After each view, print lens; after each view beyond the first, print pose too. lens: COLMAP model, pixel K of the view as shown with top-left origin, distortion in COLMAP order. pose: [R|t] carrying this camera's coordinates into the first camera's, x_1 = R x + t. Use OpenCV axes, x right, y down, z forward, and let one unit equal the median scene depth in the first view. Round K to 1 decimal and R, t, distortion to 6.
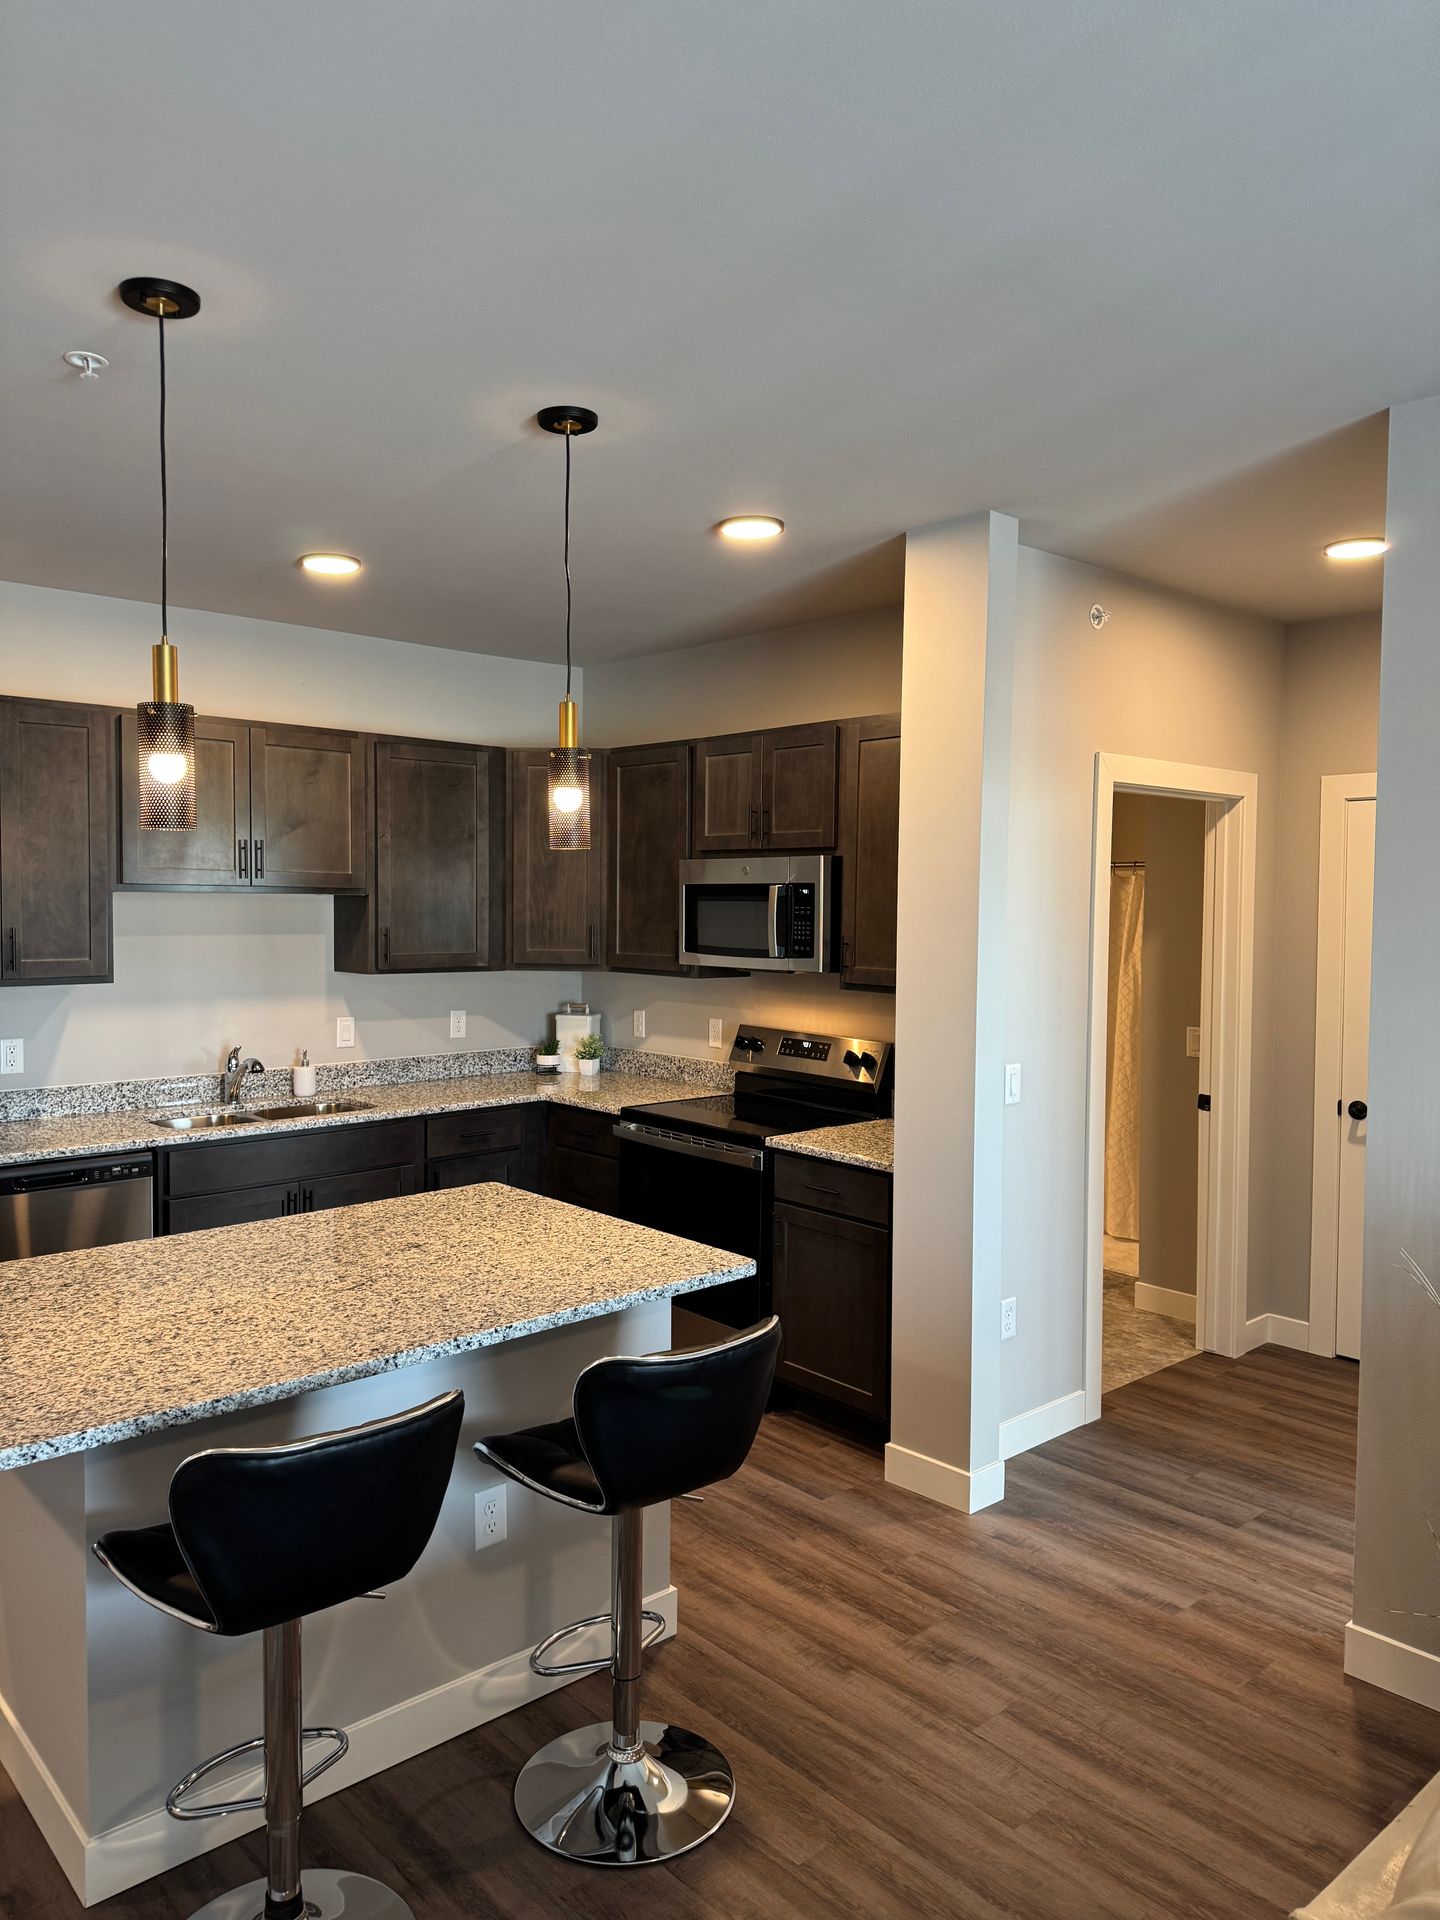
lens RADIAL K [[1345.2, 0, 727.3], [0, 1345.2, 954.8], [0, 0, 1]] dist [0.041666, -0.047821]
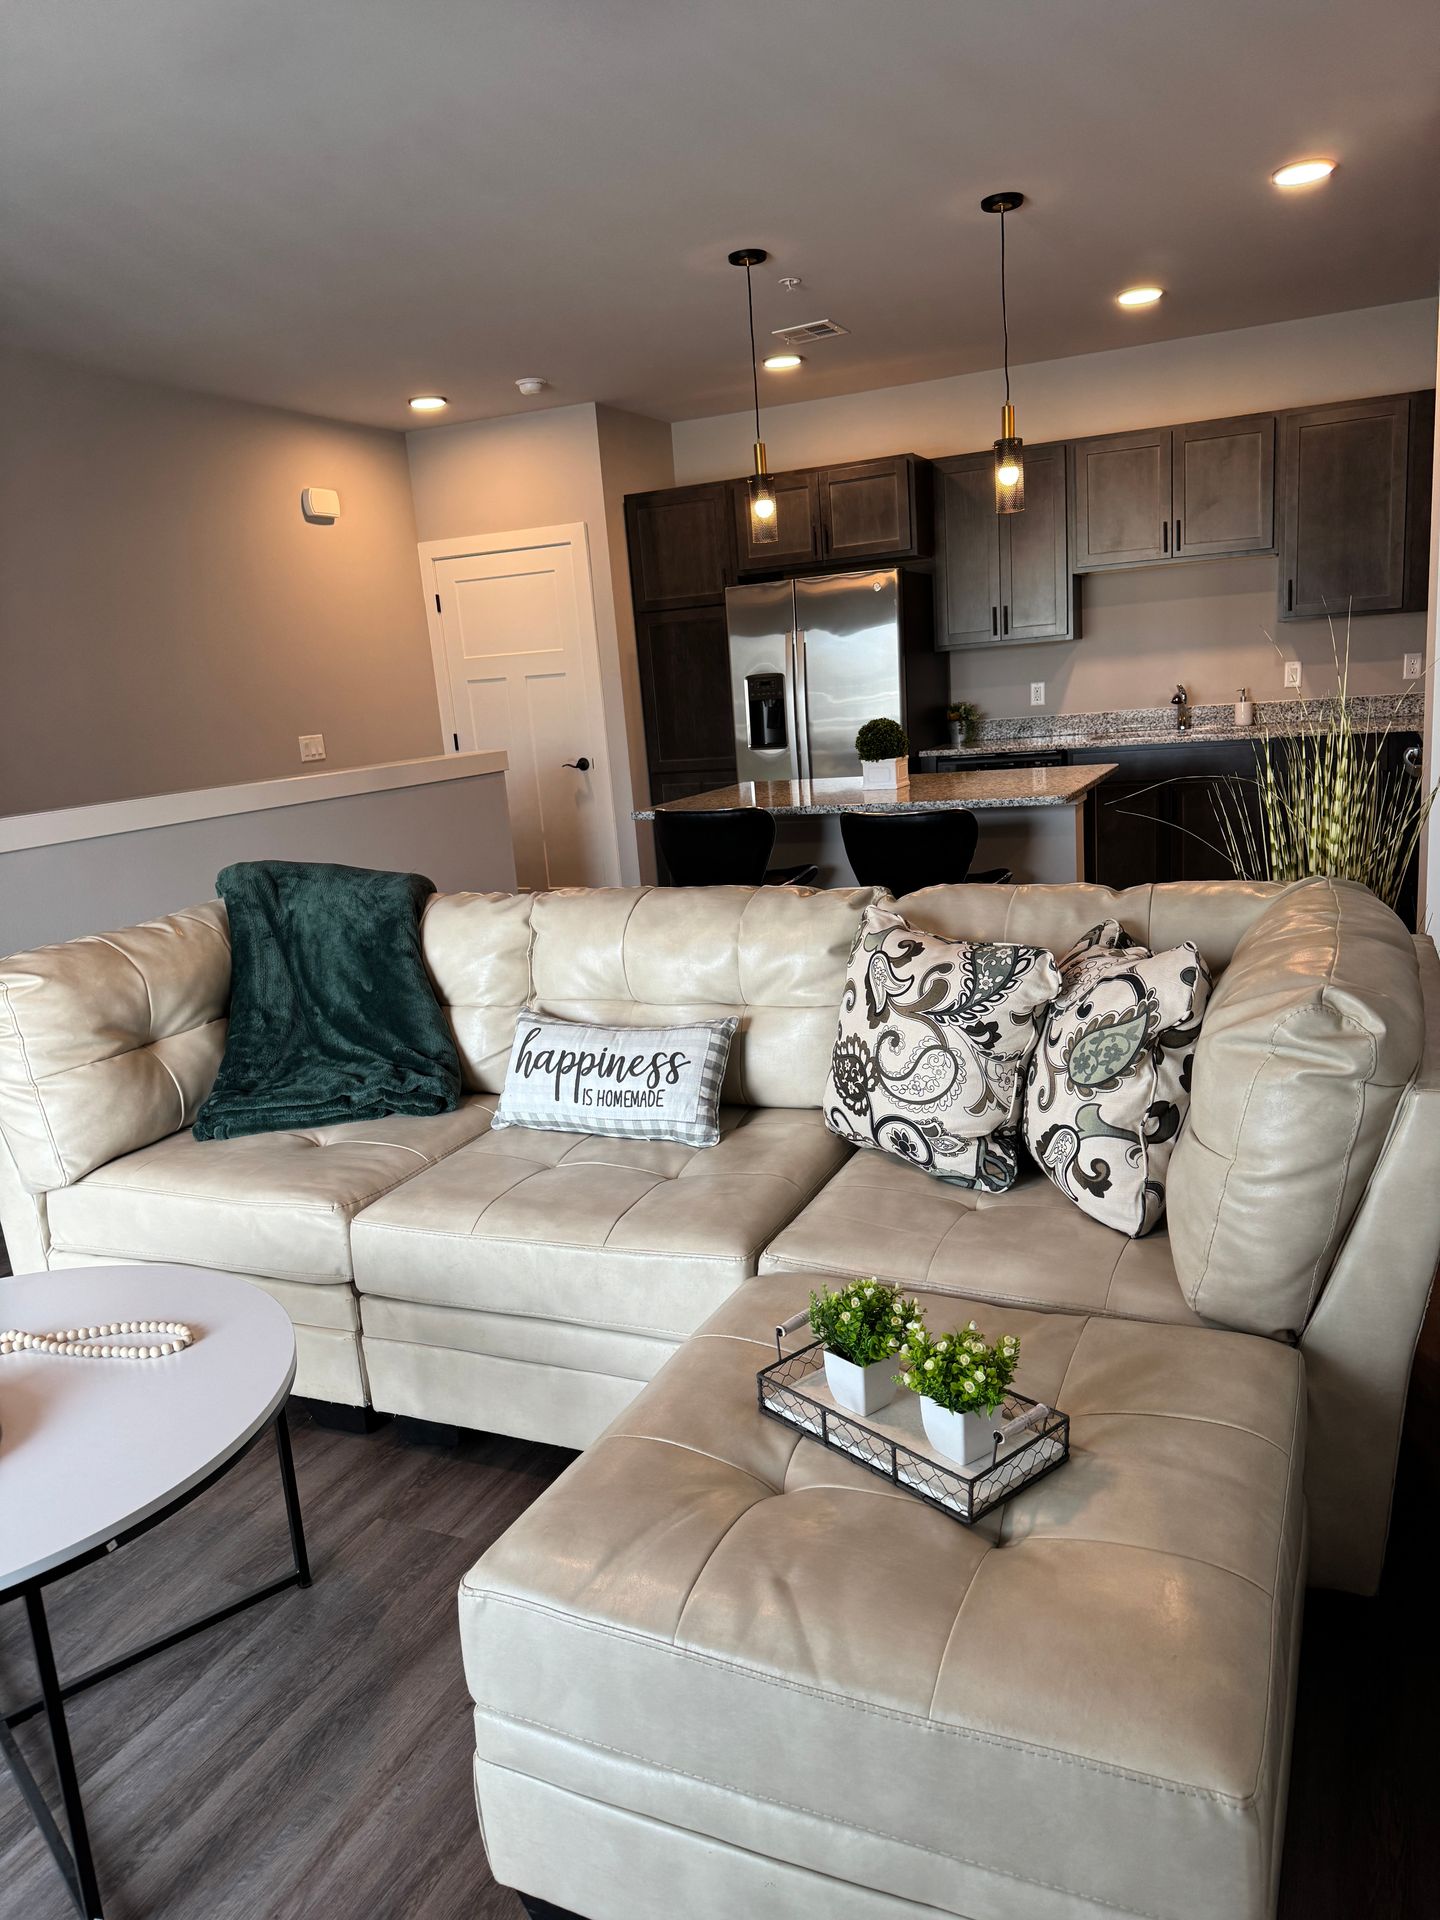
lens RADIAL K [[1345.2, 0, 717.0], [0, 1345.2, 976.4], [0, 0, 1]] dist [0.041666, -0.047821]
pose [[0.388875, 0.164483, -0.906489, 0.729255], [0.040231, 0.979963, 0.195074, 0.072000], [0.920412, -0.112329, 0.374466, 0.053968]]
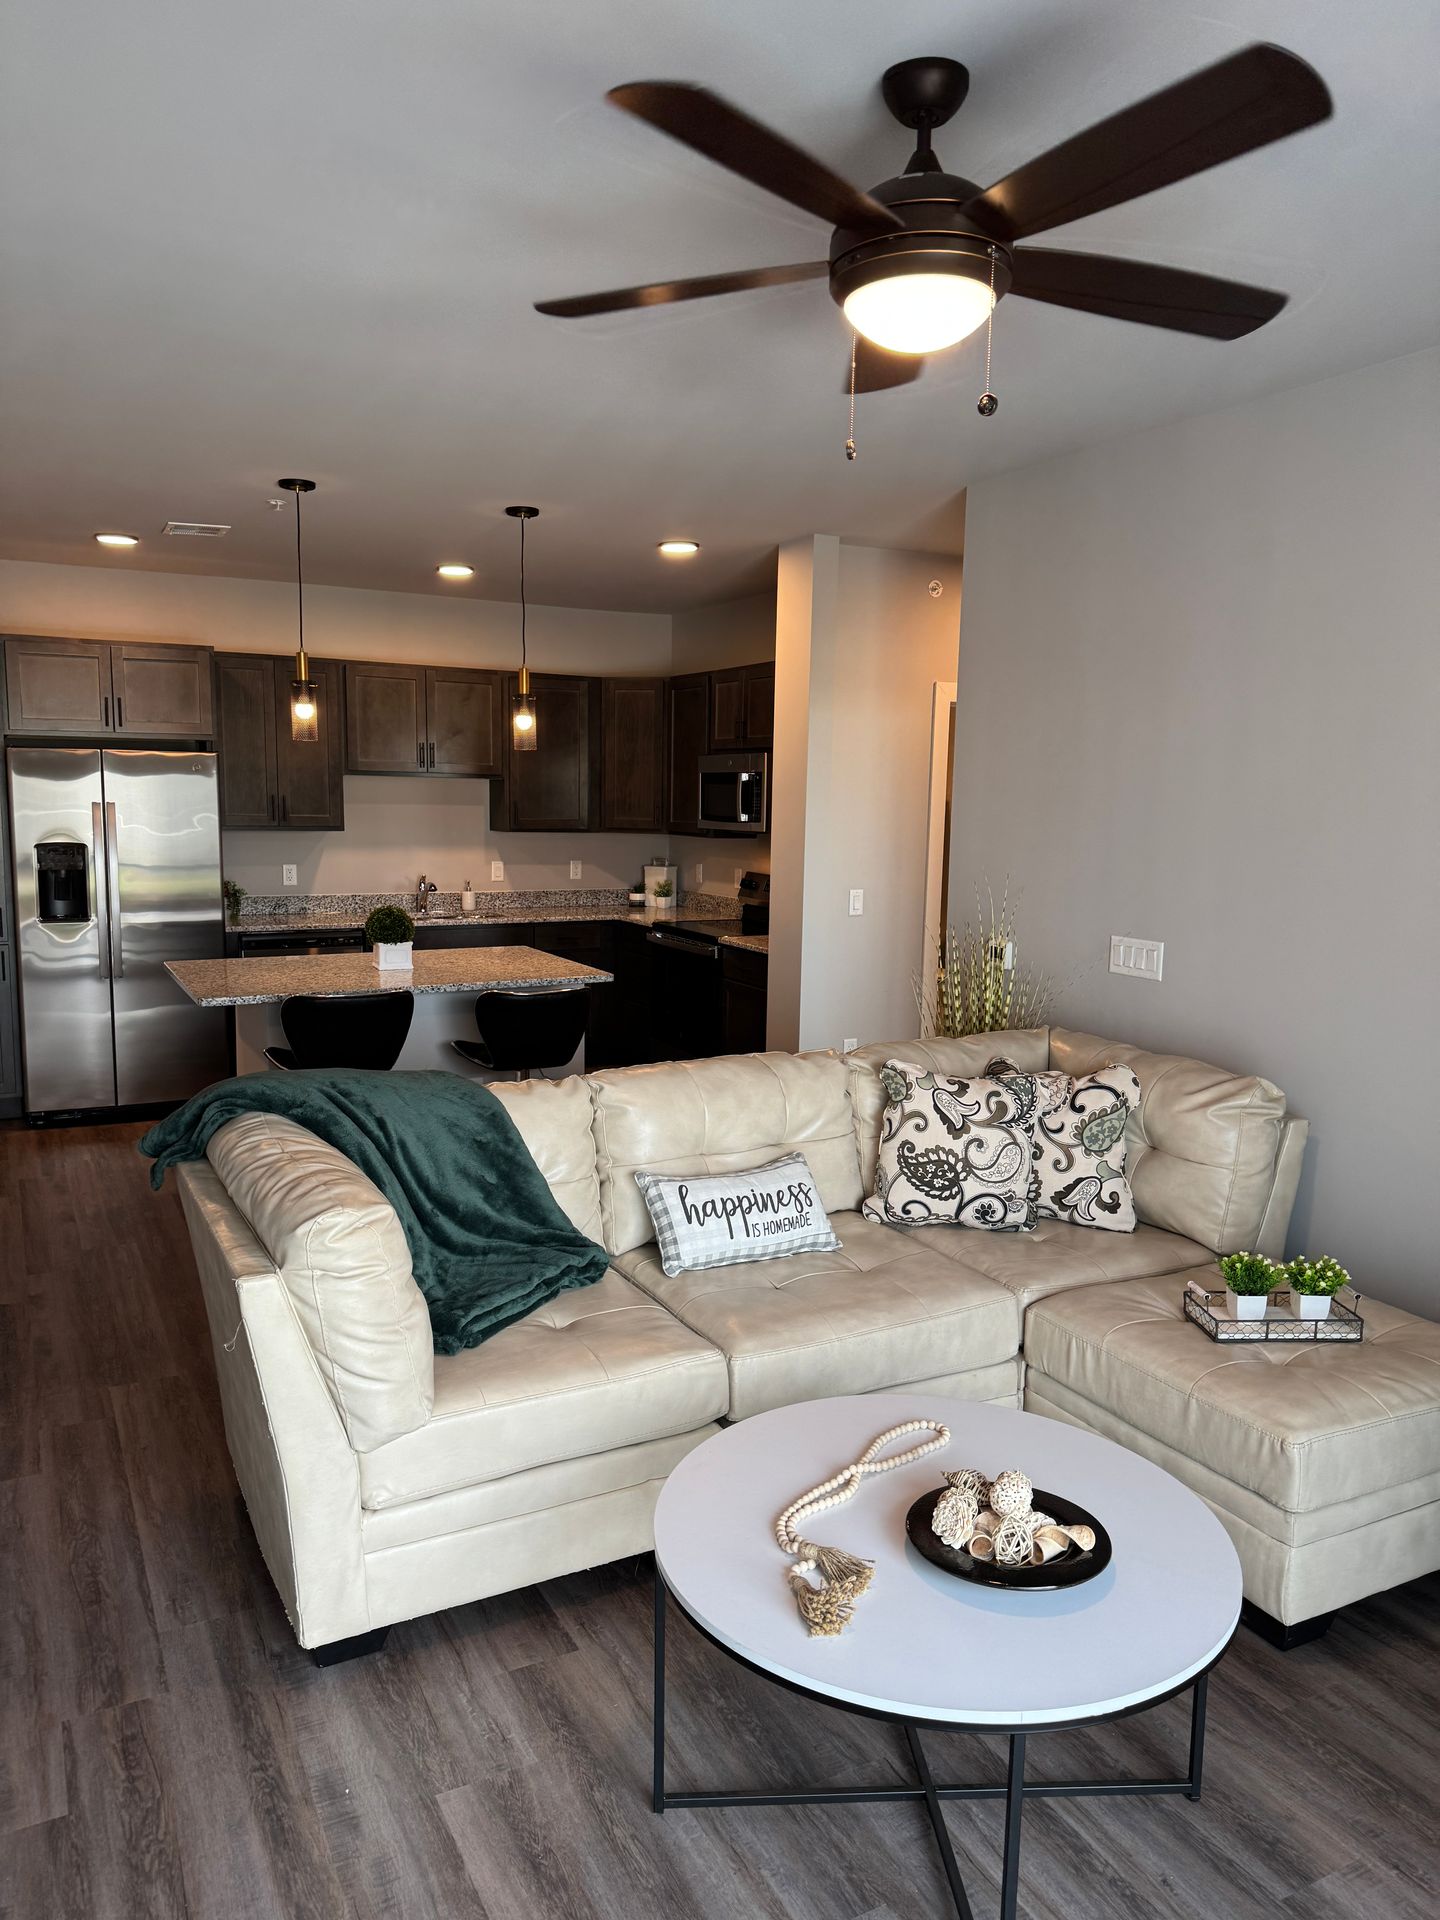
lens RADIAL K [[1345.2, 0, 705.4], [0, 1345.2, 965.2], [0, 0, 1]] dist [0.041666, -0.047821]
pose [[0.966181, 0.040621, -0.254645, 0.368763], [-0.019445, 0.996180, 0.085130, 0.032895], [0.257130, -0.077299, 0.963280, -0.446641]]
